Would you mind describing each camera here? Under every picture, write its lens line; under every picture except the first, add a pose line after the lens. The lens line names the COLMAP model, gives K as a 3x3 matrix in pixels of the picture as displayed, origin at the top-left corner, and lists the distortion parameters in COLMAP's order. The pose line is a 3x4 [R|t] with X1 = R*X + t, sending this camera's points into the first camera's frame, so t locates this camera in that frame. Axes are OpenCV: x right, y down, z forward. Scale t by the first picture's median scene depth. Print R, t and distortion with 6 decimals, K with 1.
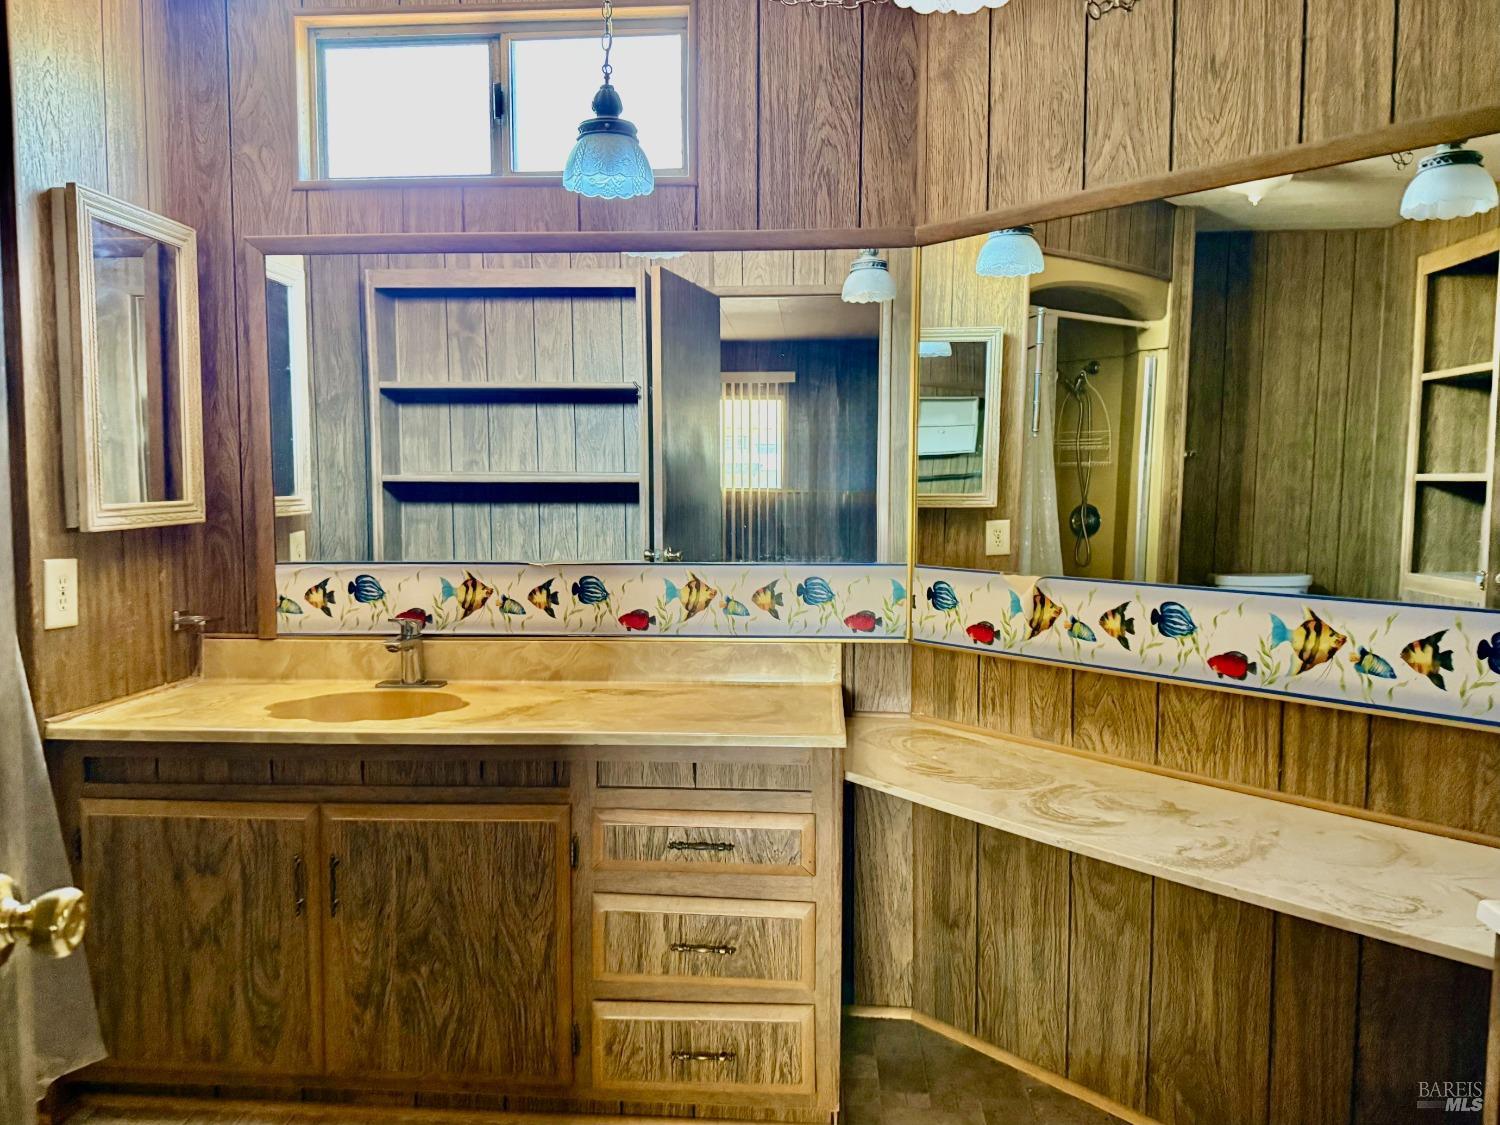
lens RADIAL K [[1088.0, 0, 761.8], [0, 1088.0, 534.2], [0, 0, 1]] dist [0.005697, -0.021697]
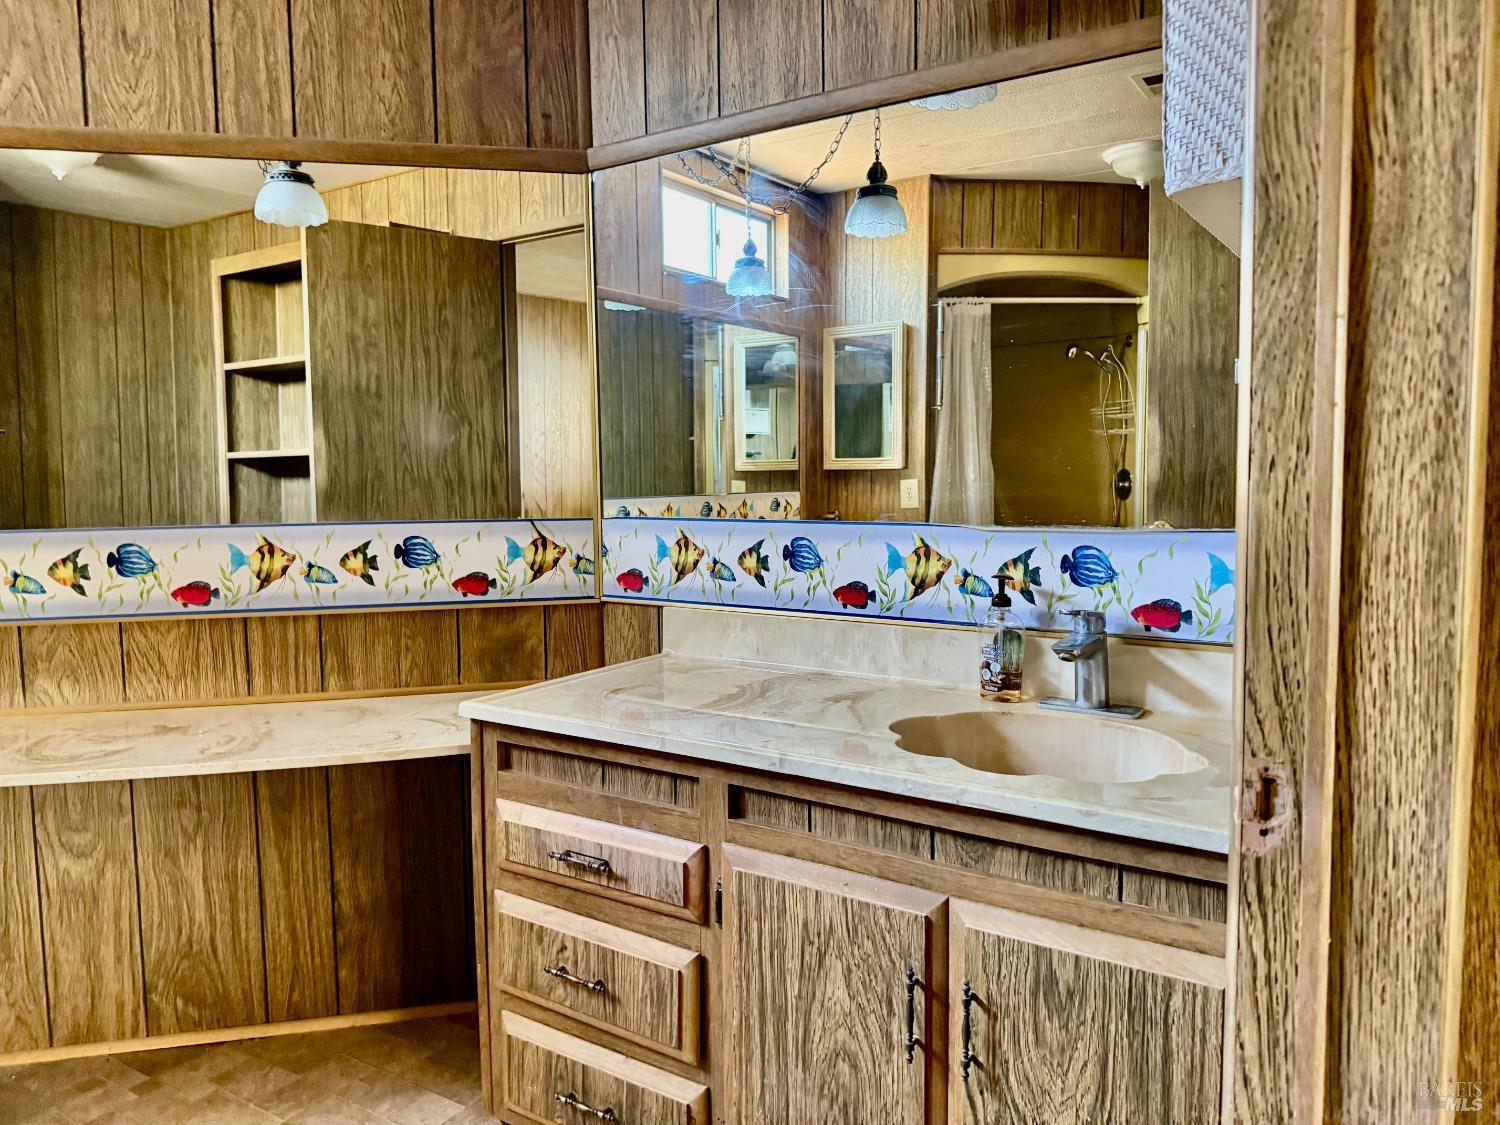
lens RADIAL K [[1088.0, 0, 748.6], [0, 1088.0, 550.0], [0, 0, 1]] dist [0.005697, -0.021697]
pose [[0.477593, -0.067073, 0.876017, -0.253760], [0.064586, 0.997064, 0.041129, 0.063750], [-0.876204, 0.036936, 0.480522, -0.023595]]
